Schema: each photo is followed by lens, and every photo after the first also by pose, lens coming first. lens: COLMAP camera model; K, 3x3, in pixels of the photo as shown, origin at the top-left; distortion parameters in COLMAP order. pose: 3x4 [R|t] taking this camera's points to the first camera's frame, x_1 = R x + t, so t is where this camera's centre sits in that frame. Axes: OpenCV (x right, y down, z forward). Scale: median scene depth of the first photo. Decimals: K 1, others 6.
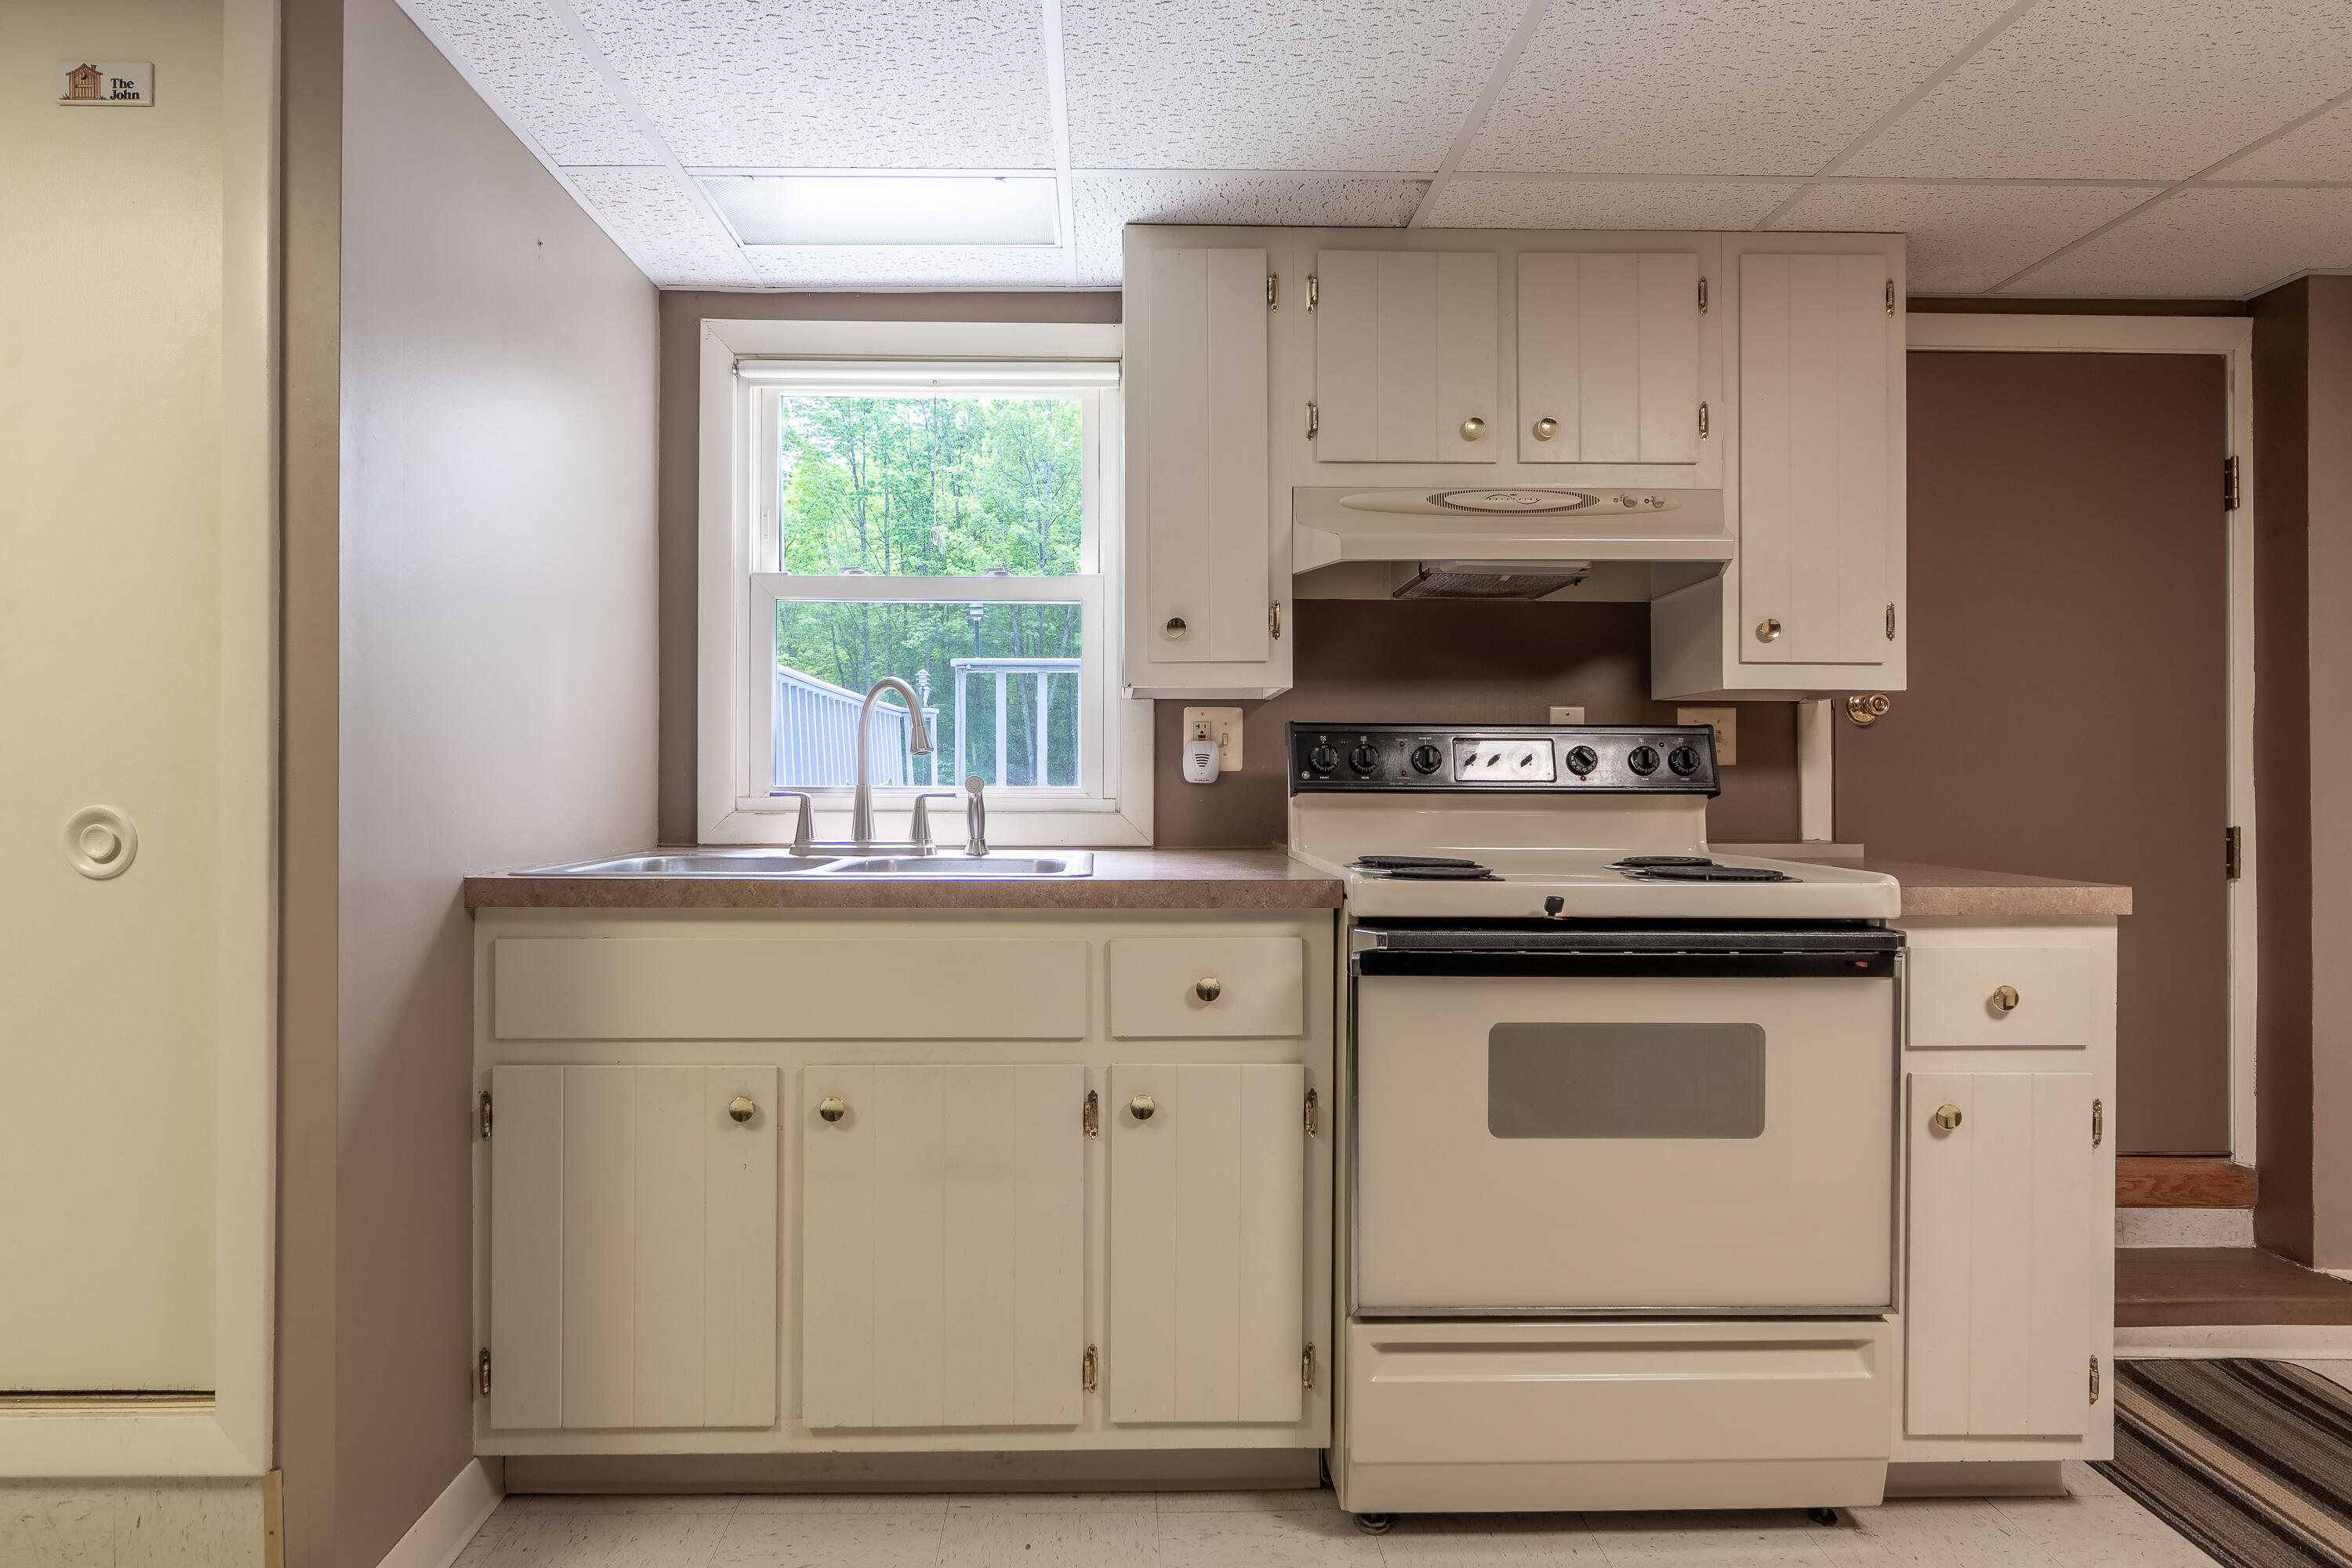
lens RADIAL K [[1207.4, 0, 1176.0], [0, 1207.4, 784.0], [0, 0, 1]] dist [-0.004229, -0.000025]
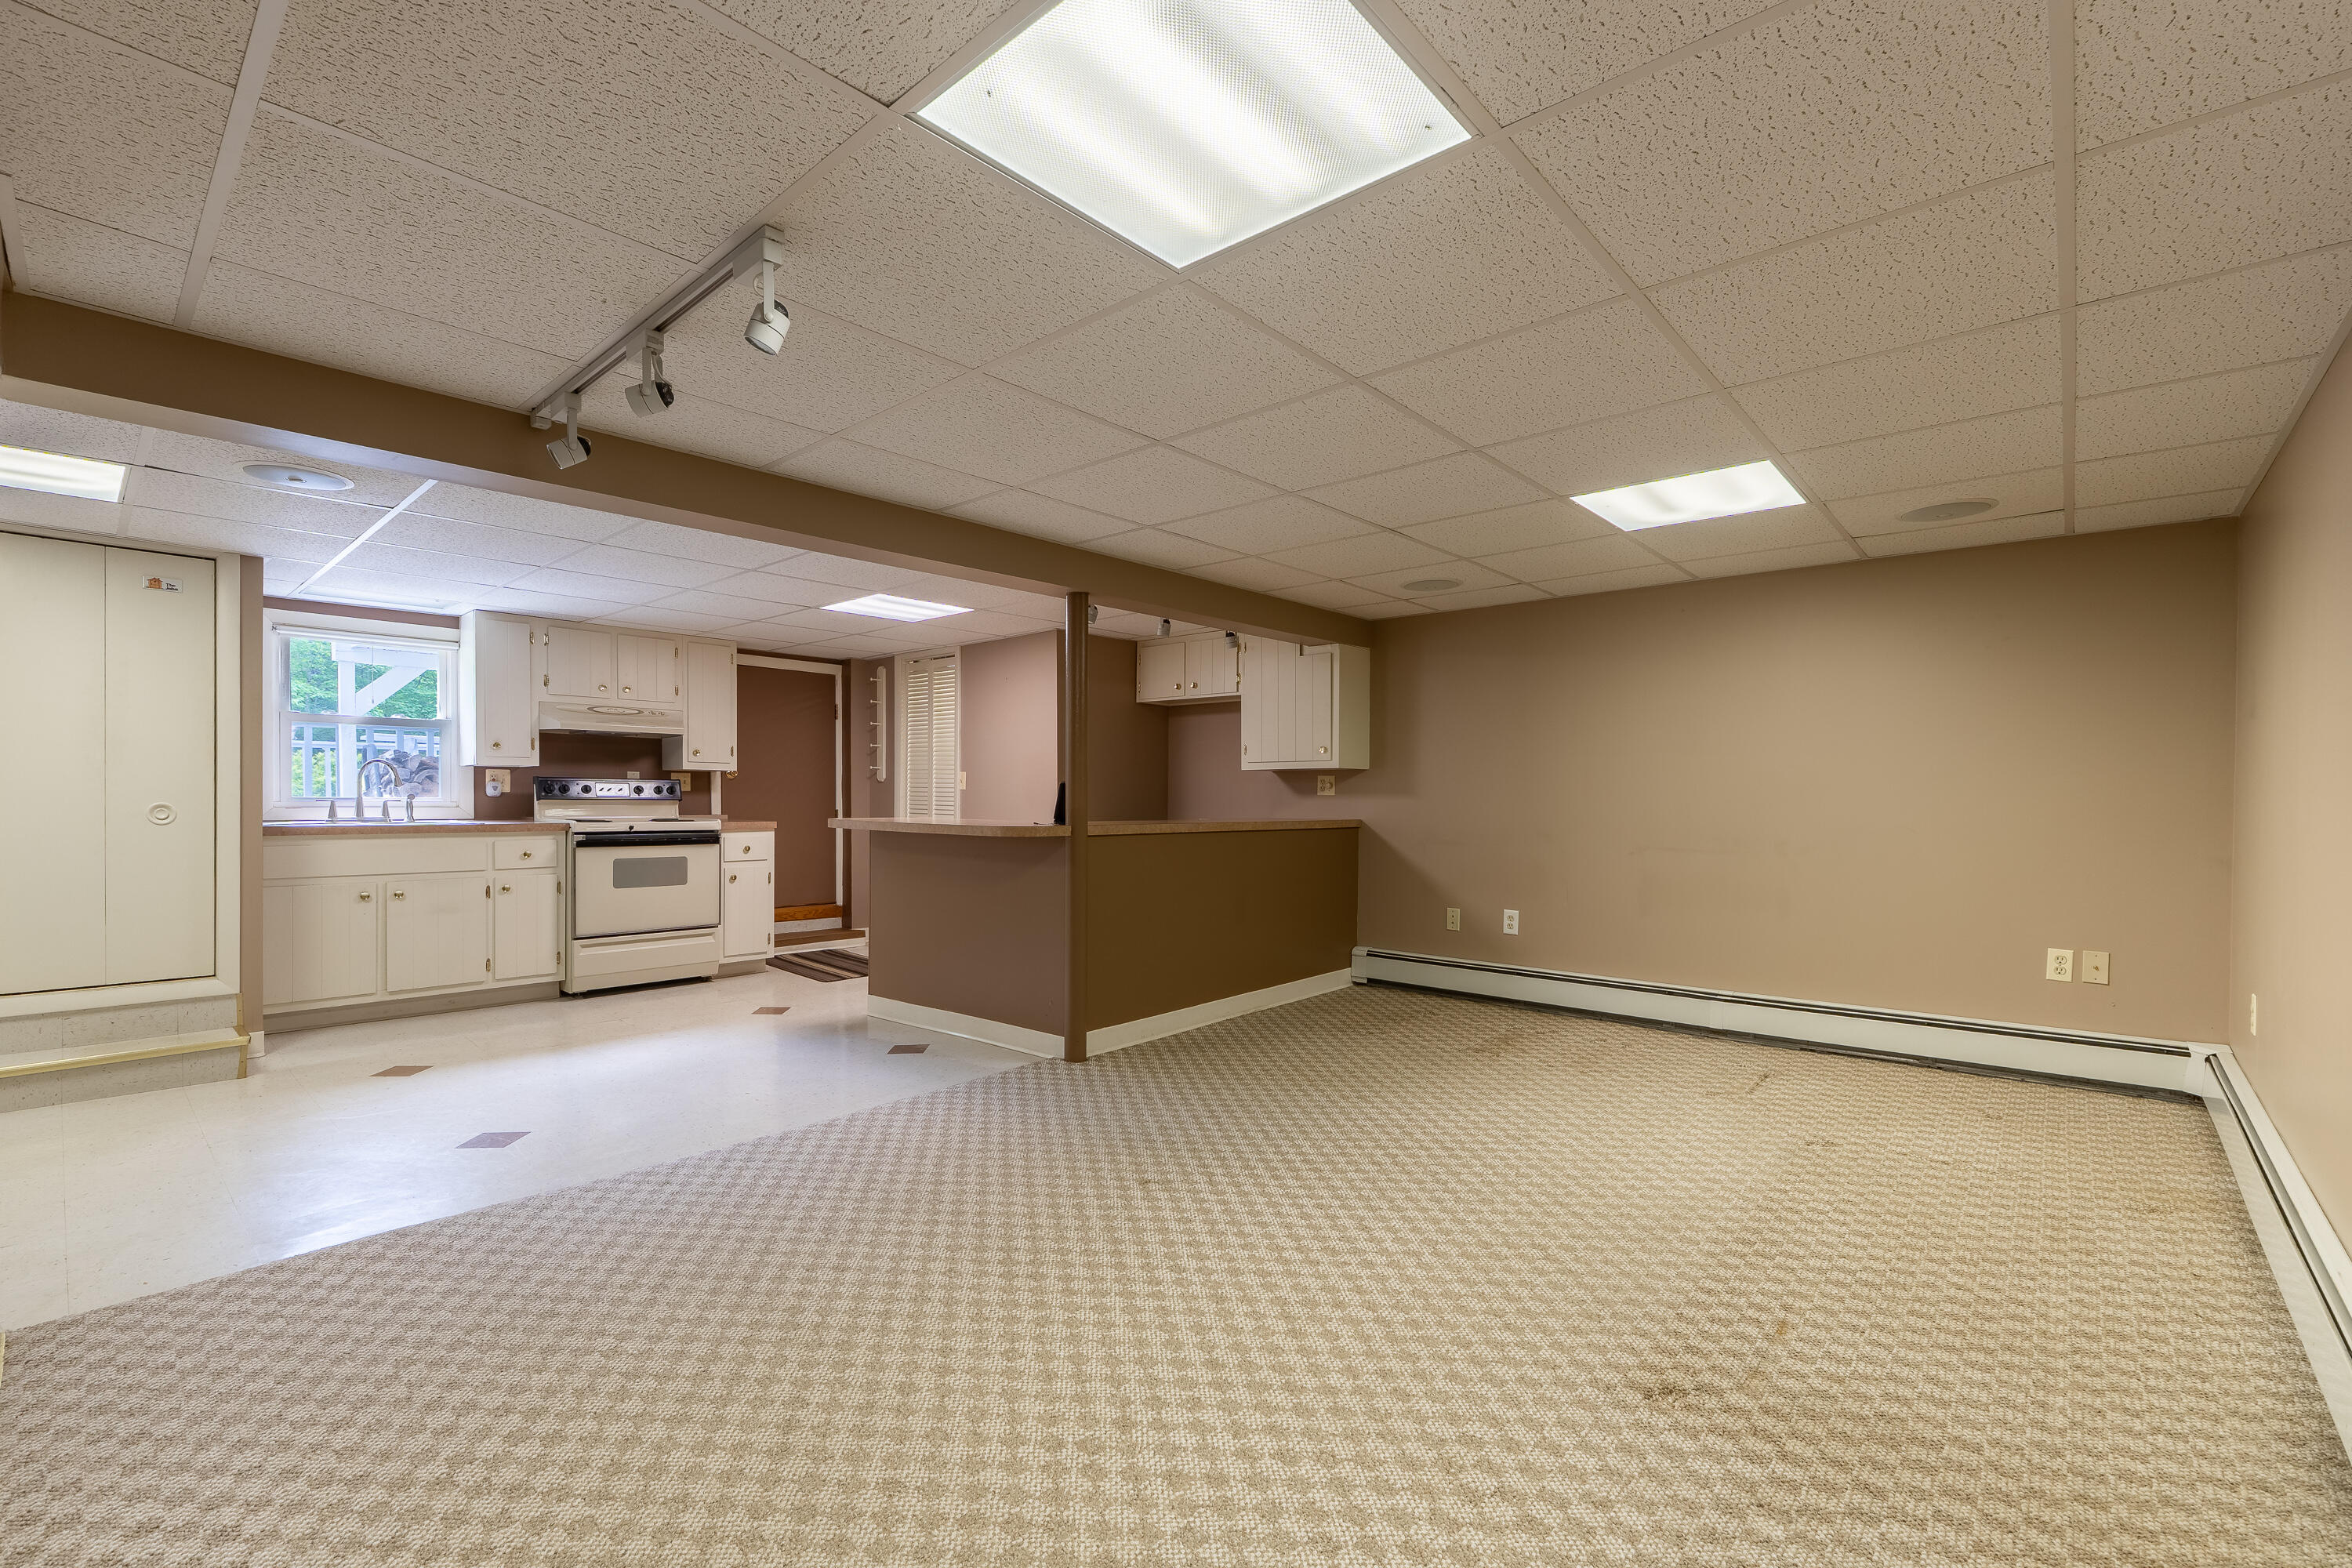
lens RADIAL K [[1005.0, 0, 1175.6], [0, 1005.0, 804.5], [0, 0, 1]] dist [-0.011212, -0.000020]
pose [[0.684925, -0.003317, 0.728606, -0.651446], [-0.001386, 0.999982, 0.005855, 0.002413], [-0.728612, -0.005020, 0.684908, -1.938771]]
